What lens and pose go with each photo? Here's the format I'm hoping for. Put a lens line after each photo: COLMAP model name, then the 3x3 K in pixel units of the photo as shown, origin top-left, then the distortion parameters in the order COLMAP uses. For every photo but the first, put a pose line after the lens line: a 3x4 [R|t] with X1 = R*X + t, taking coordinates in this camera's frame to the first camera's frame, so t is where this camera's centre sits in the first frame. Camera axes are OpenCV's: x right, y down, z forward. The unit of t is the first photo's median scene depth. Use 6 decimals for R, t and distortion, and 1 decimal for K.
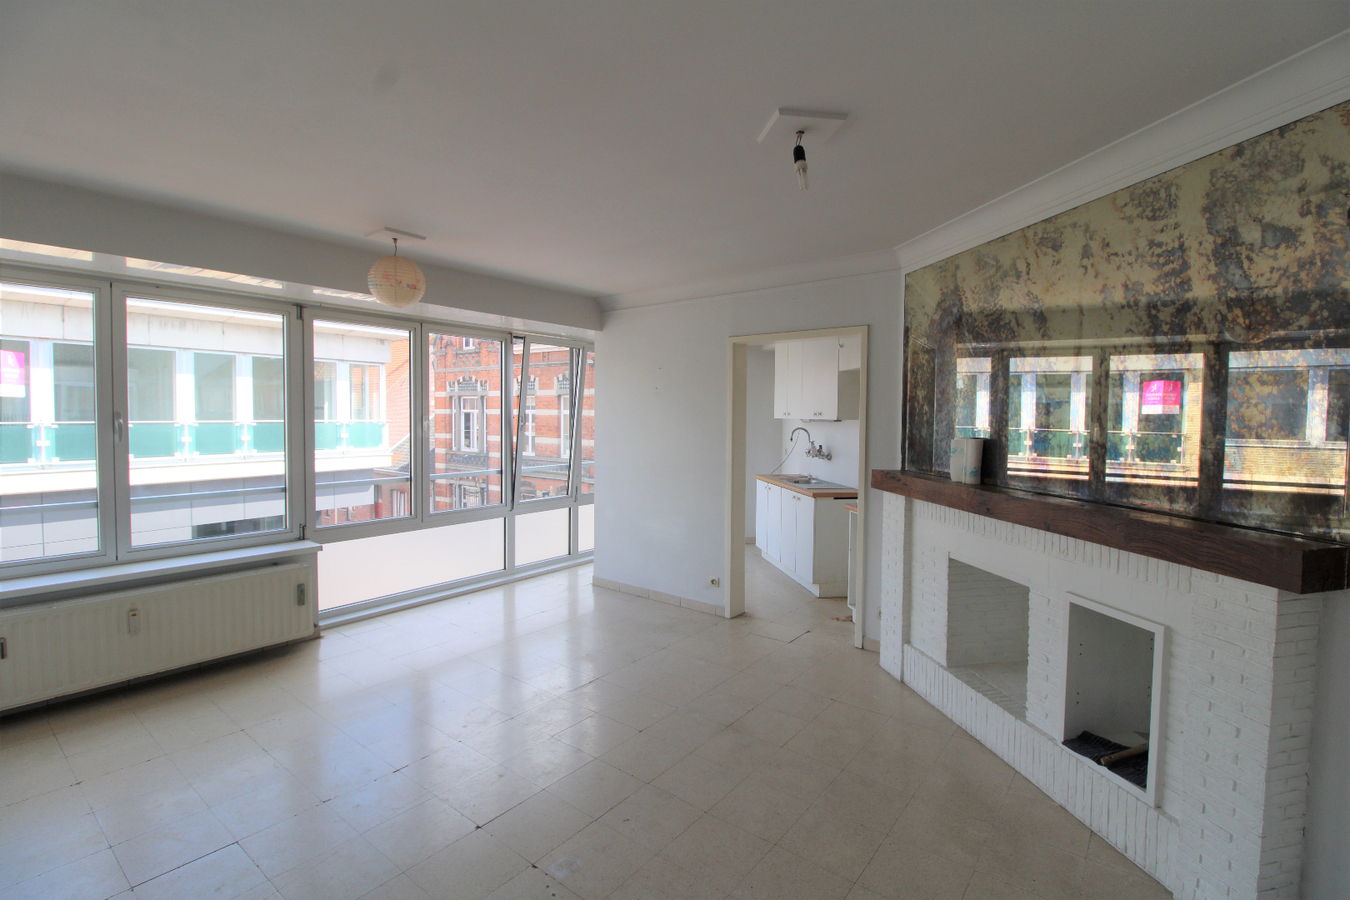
lens RADIAL K [[625.7, 0, 679.0], [0, 625.7, 437.2], [0, 0, 1]] dist [-0.009844, -0.000630]
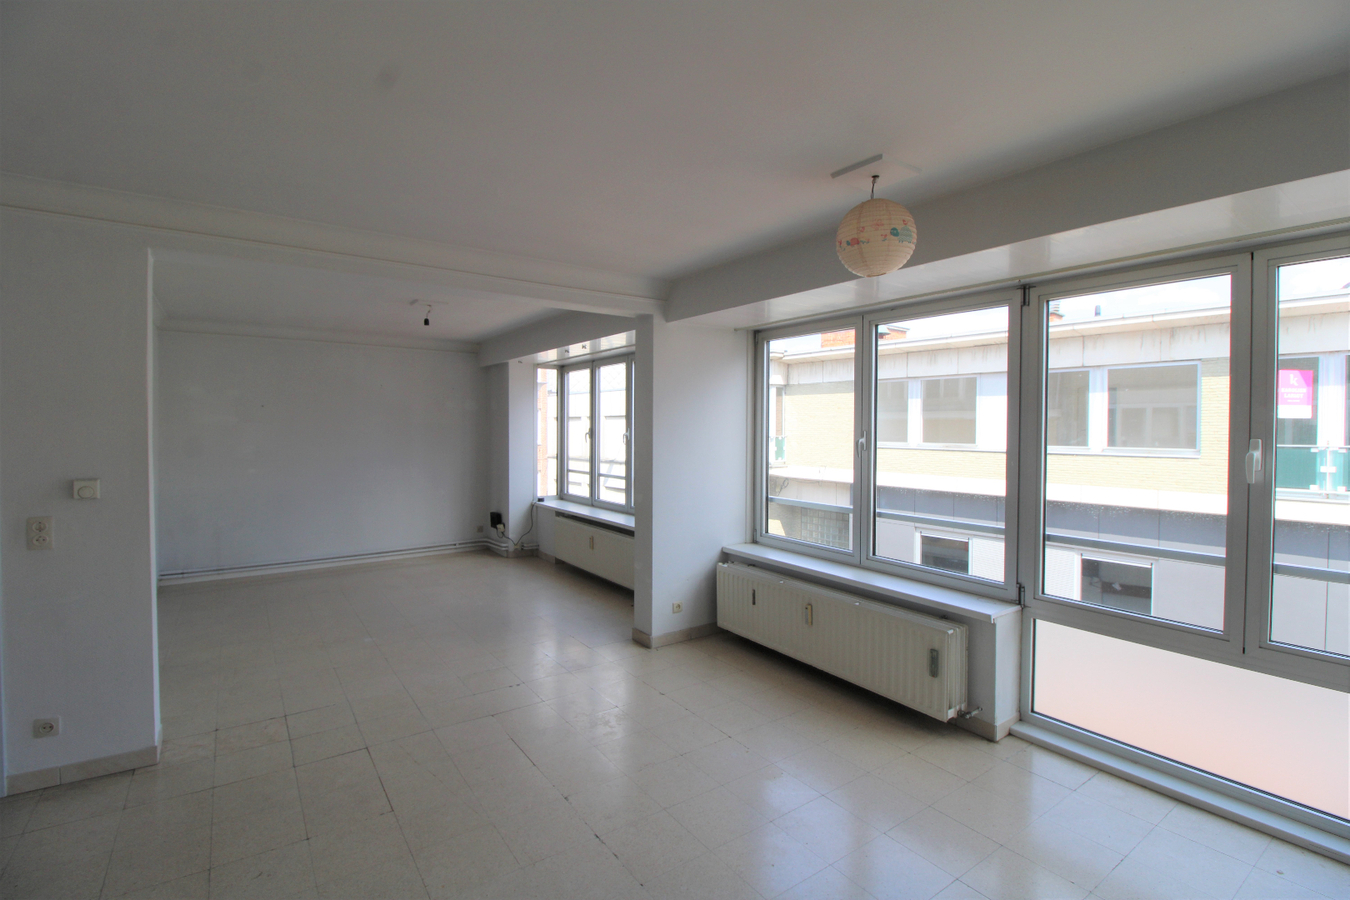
lens RADIAL K [[625.7, 0, 679.0], [0, 625.7, 437.2], [0, 0, 1]] dist [-0.009844, -0.000630]
pose [[-0.281838, 0.005747, -0.959445, 0.095840], [-0.043296, 0.998887, 0.018701, -0.012981], [0.958485, 0.046811, -0.281276, 0.362728]]
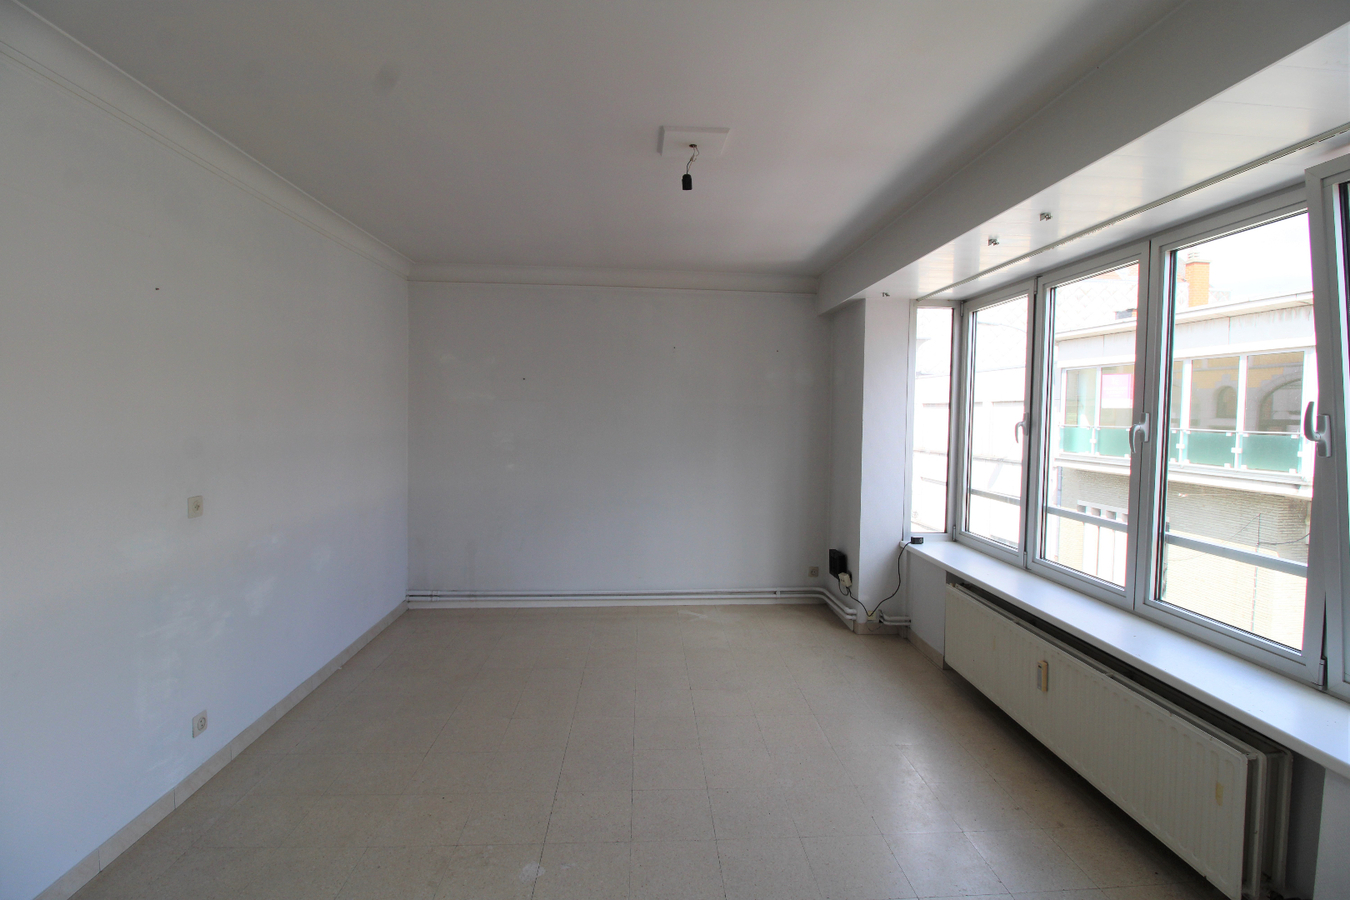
lens RADIAL K [[625.7, 0, 679.0], [0, 625.7, 437.2], [0, 0, 1]] dist [-0.009844, -0.000630]
pose [[-0.749573, 0.007565, -0.661878, -0.176596], [-0.045310, 0.997003, 0.062708, -0.005463], [0.660369, 0.076994, -0.746984, 0.200896]]
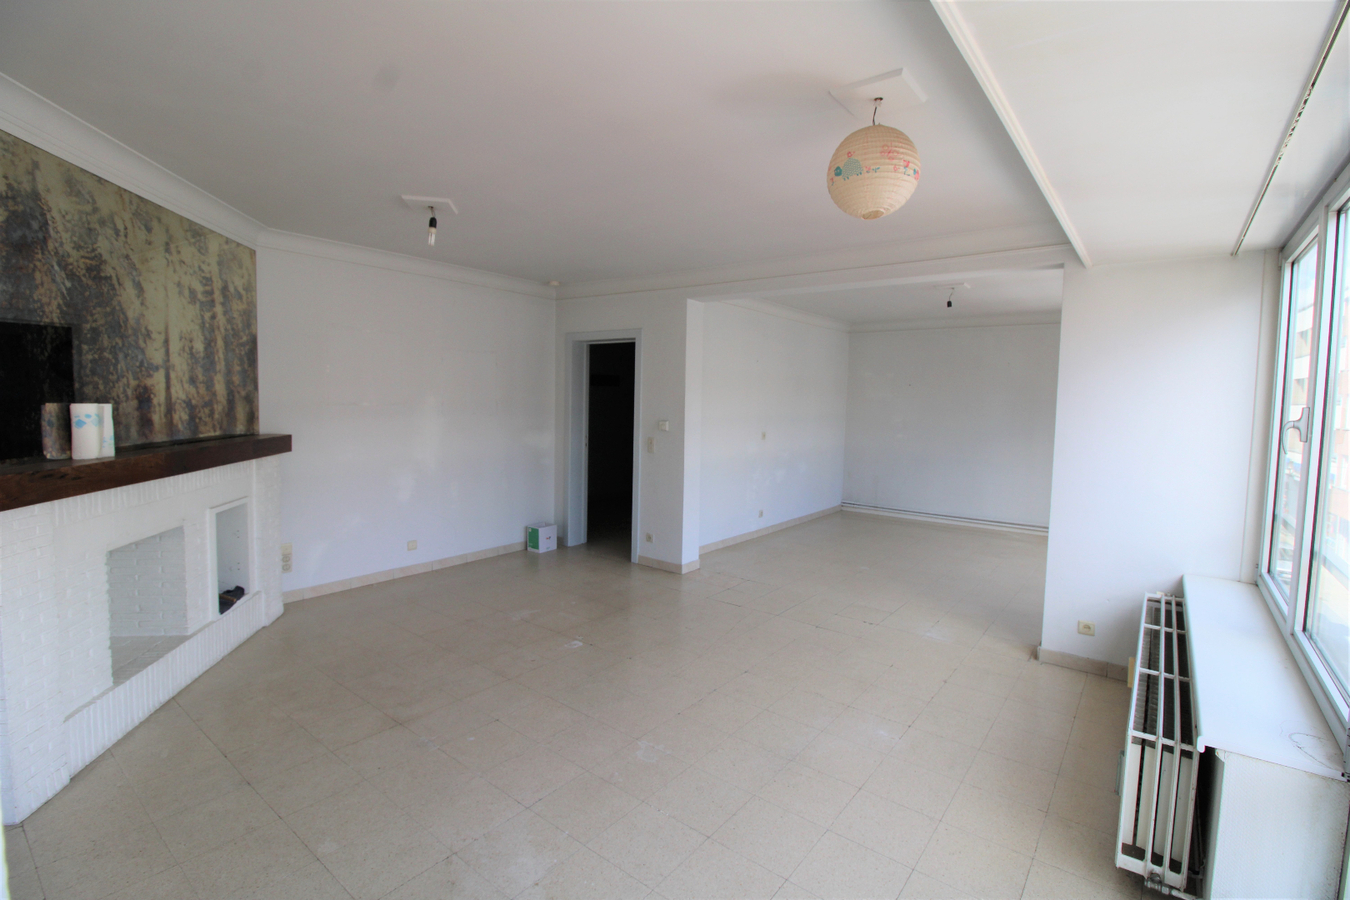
lens RADIAL K [[625.7, 0, 679.0], [0, 625.7, 437.2], [0, 0, 1]] dist [-0.009844, -0.000630]
pose [[-0.999530, -0.029890, -0.006857, -0.097672], [-0.030425, 0.994553, 0.099694, -0.018925], [0.003840, 0.099856, -0.994995, 0.582993]]
